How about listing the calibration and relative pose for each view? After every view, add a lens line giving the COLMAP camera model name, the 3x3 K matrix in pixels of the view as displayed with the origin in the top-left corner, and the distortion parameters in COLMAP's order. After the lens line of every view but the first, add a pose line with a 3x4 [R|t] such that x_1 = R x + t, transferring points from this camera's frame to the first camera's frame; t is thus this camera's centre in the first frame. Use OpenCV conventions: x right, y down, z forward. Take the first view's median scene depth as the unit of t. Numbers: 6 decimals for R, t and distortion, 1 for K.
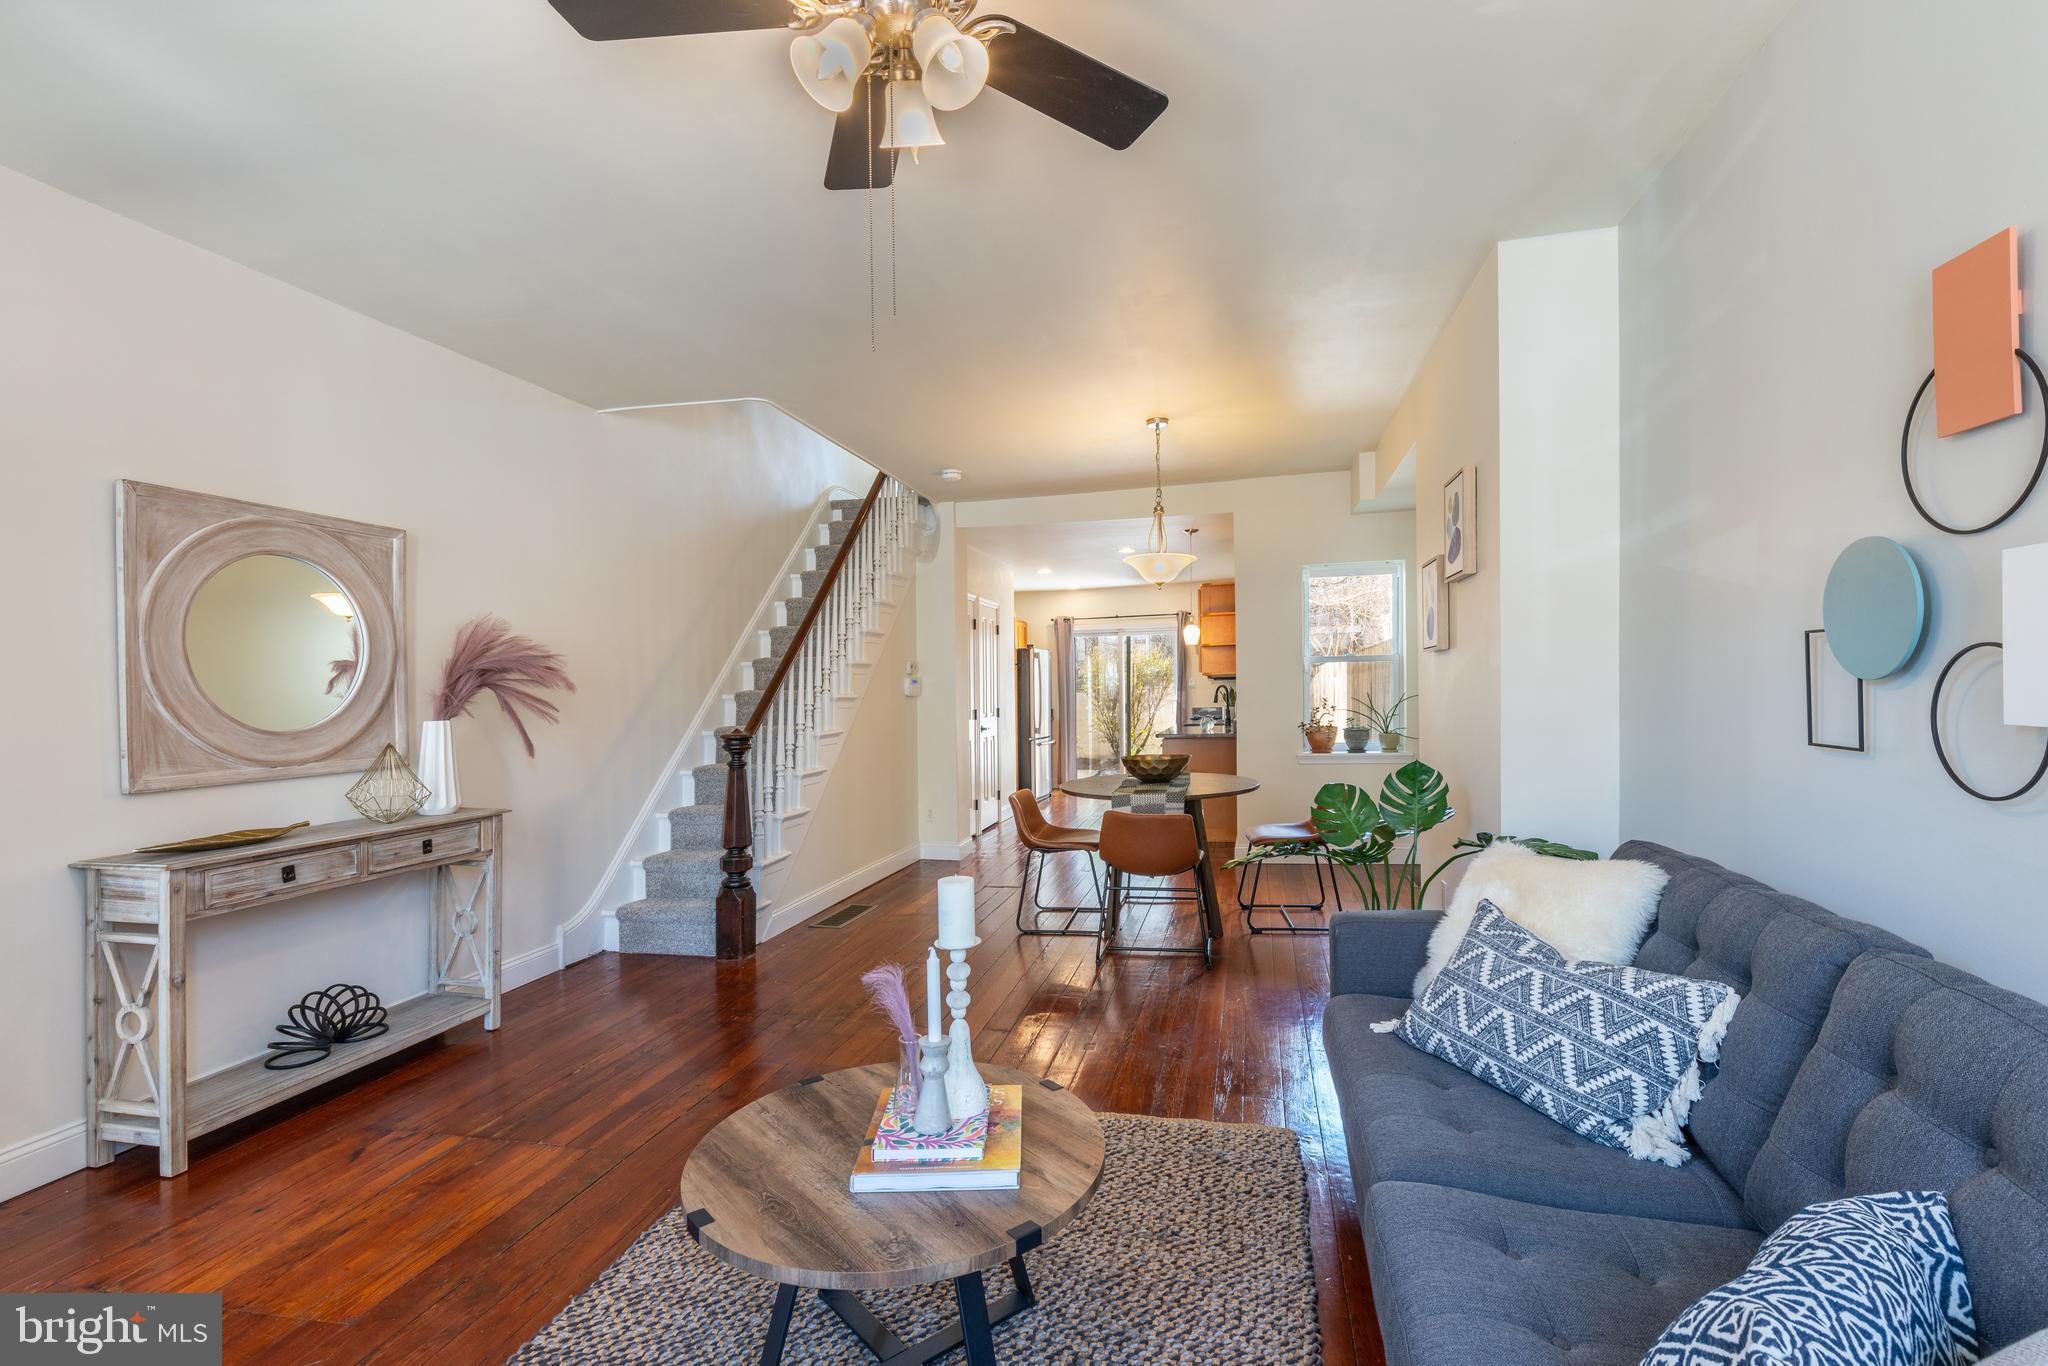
lens RADIAL K [[941.5, 0, 1023.5], [0, 941.5, 692.8], [0, 0, 1]] dist [0.008544, -0.002555]
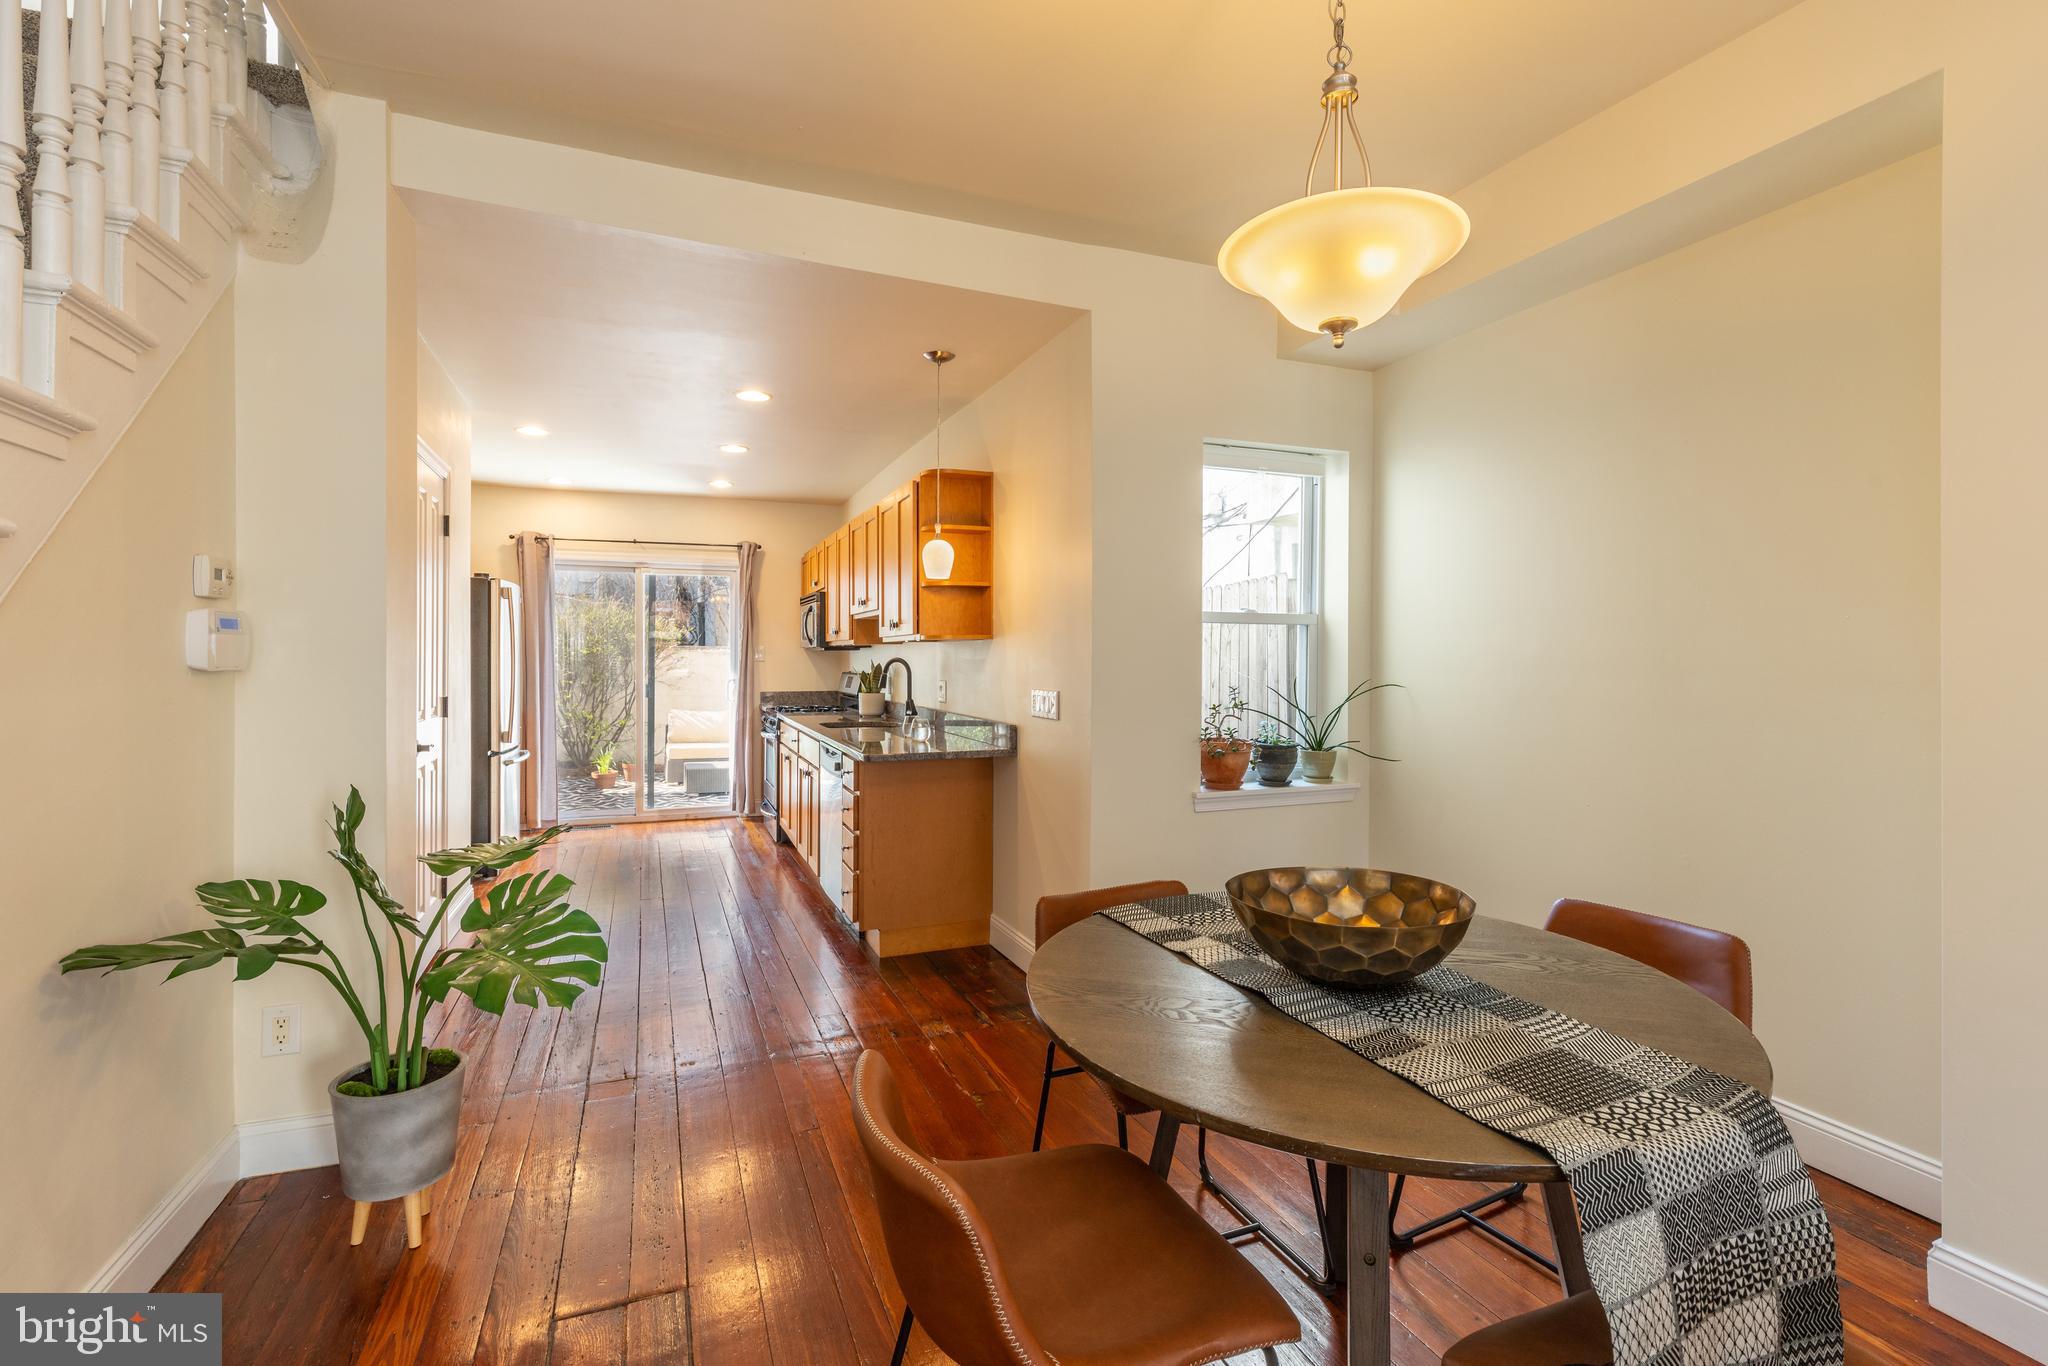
lens RADIAL K [[941.5, 0, 1030.7], [0, 941.5, 667.7], [0, 0, 1]] dist [0.008544, -0.002555]
pose [[0.810035, 0.018108, 0.586102, -0.085722], [-0.018691, 0.999813, -0.005058, -0.001209], [-0.586084, -0.006858, 0.810221, 0.611225]]
